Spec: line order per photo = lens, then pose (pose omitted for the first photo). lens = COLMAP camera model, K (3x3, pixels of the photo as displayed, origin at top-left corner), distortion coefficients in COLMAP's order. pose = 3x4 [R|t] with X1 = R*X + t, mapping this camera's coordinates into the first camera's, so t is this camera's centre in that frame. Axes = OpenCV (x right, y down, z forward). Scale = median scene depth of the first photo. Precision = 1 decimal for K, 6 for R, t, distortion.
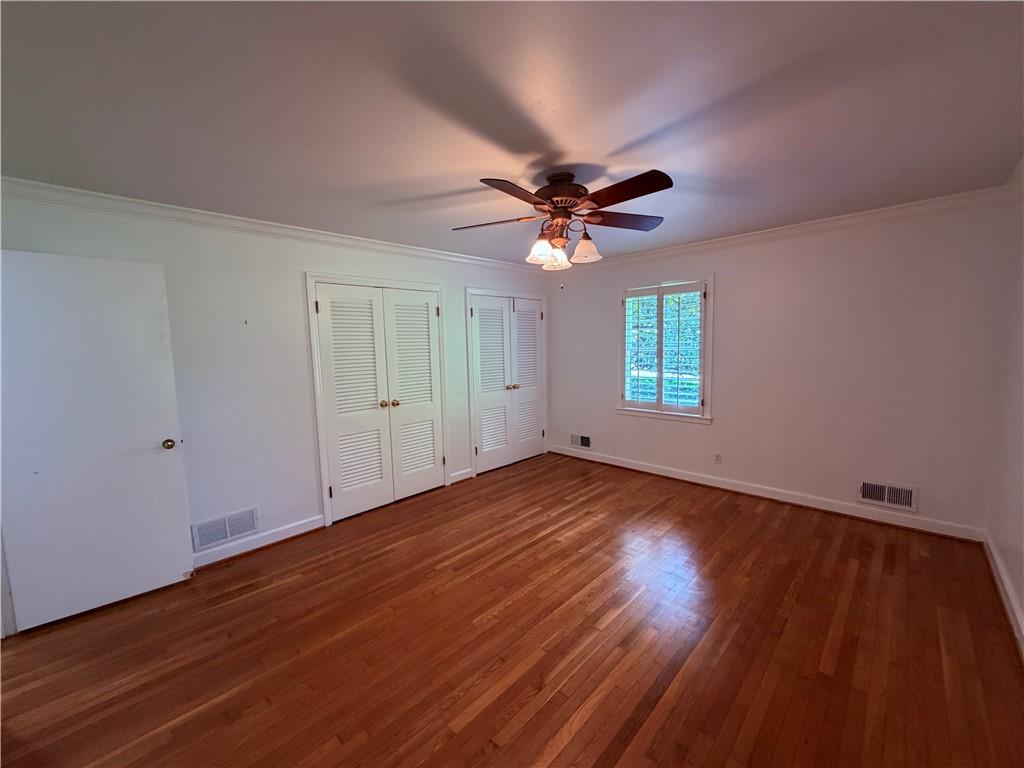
lens RADIAL K [[410.0, 0, 508.5], [0, 410.0, 386.5], [0, 0, 1]] dist [0.001254, -0.000250]
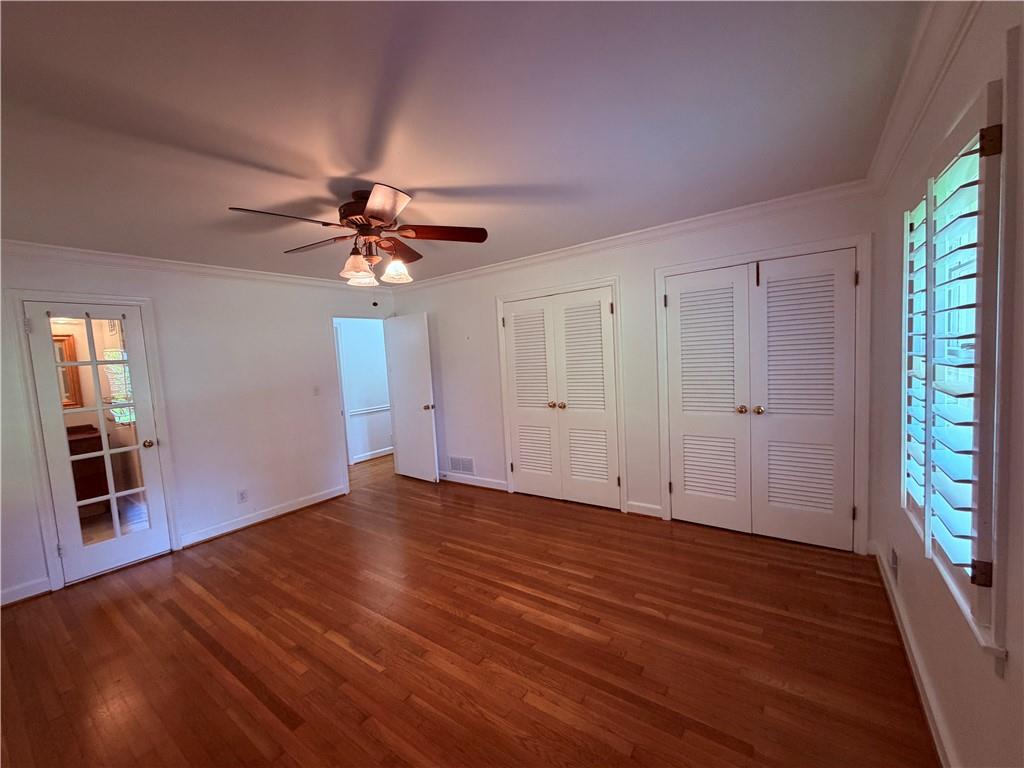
lens RADIAL K [[410.0, 0, 508.5], [0, 410.0, 386.5], [0, 0, 1]] dist [0.001254, -0.000250]
pose [[0.153645, 0.093725, -0.983671, 0.732488], [-0.046940, 0.995060, 0.087479, -0.093619], [0.987011, 0.032733, 0.157285, 0.728951]]
